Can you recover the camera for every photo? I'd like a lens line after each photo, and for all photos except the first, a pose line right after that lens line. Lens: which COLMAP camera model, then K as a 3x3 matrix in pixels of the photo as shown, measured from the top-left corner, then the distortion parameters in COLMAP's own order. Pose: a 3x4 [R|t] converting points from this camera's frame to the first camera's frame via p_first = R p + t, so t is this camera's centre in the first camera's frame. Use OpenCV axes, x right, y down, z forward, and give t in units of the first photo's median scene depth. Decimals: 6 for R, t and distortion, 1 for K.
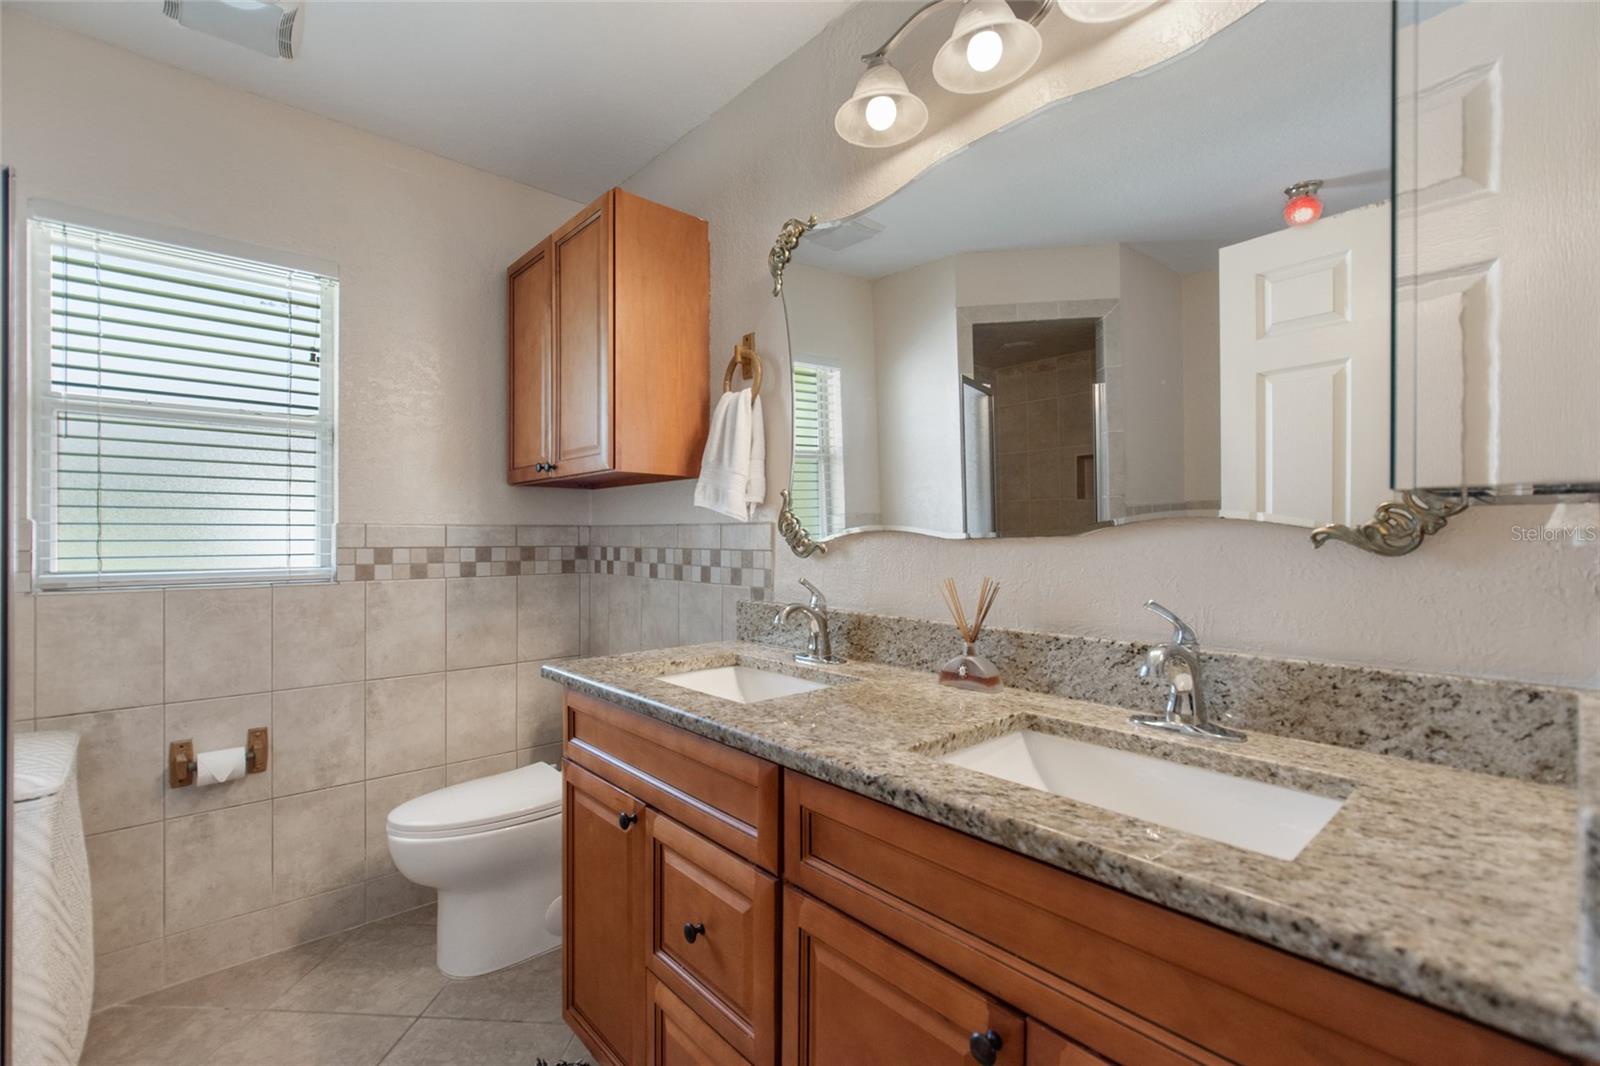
lens RADIAL K [[713.1, 0, 799.3], [0, 713.1, 529.7], [0, 0, 1]] dist [-0.001570, 0.000447]
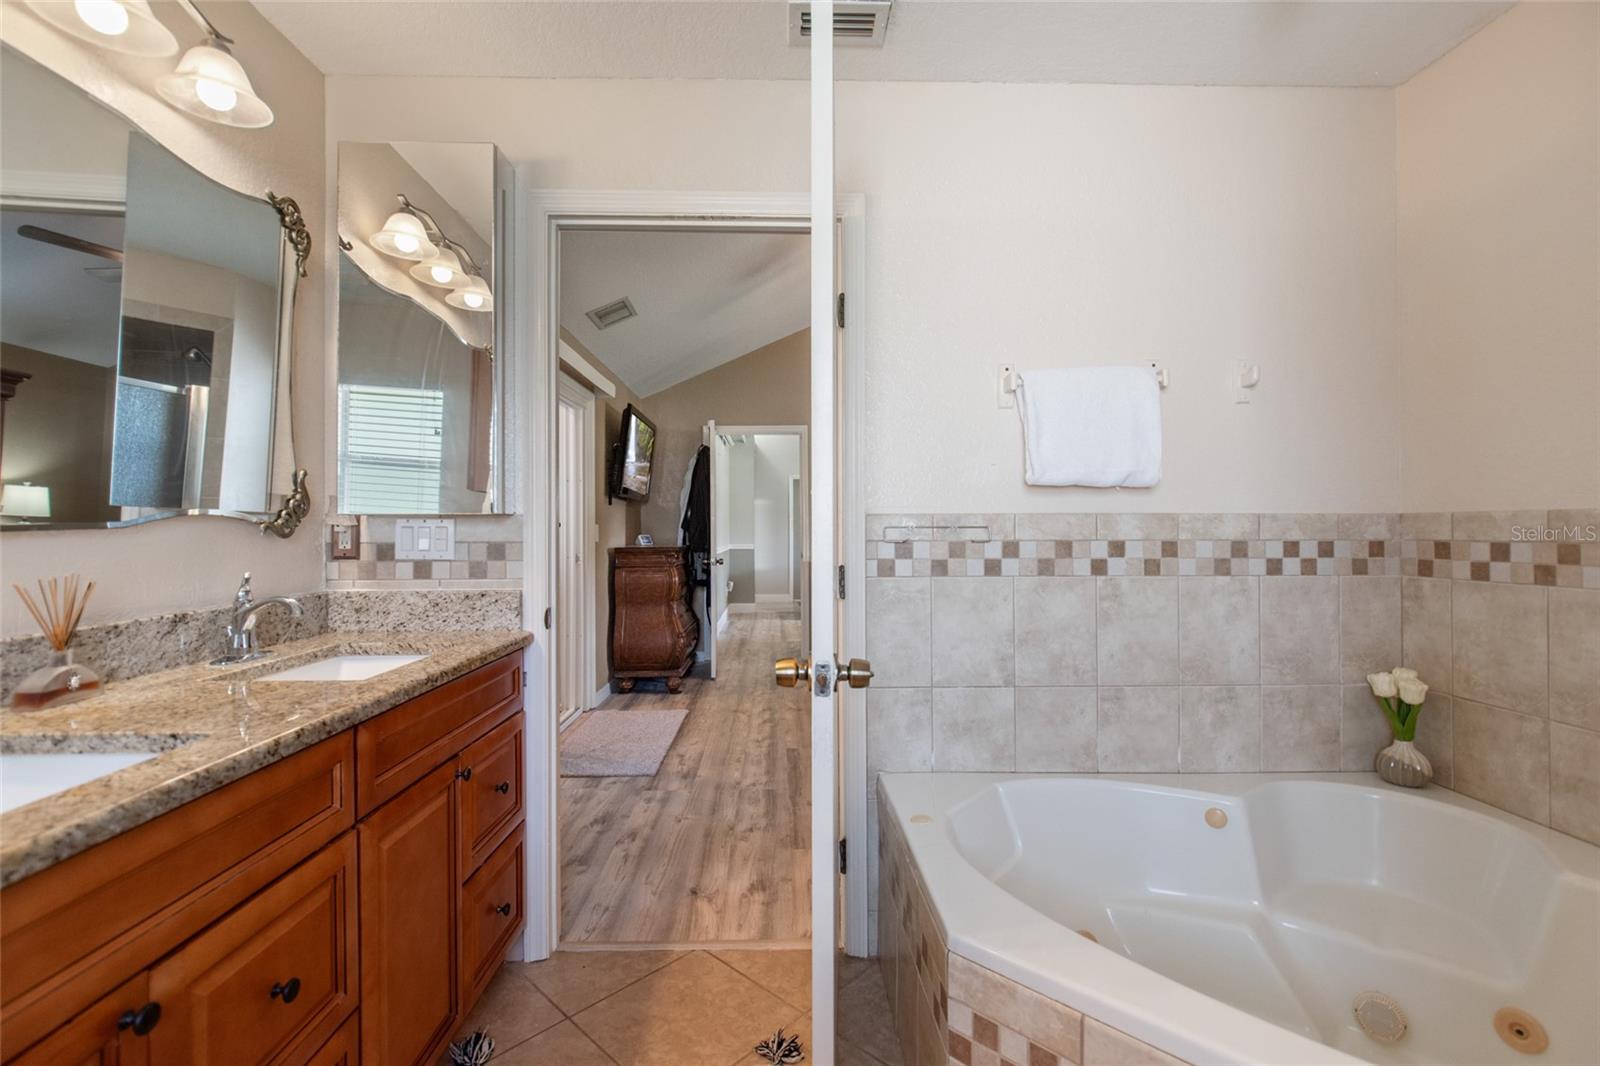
lens RADIAL K [[713.1, 0, 799.3], [0, 713.1, 529.7], [0, 0, 1]] dist [-0.001570, 0.000447]
pose [[-0.755846, 0.005247, 0.654729, -1.110531], [0.005523, 0.999983, -0.001637, 0.019567], [-0.654727, 0.002378, -0.755862, 1.174171]]
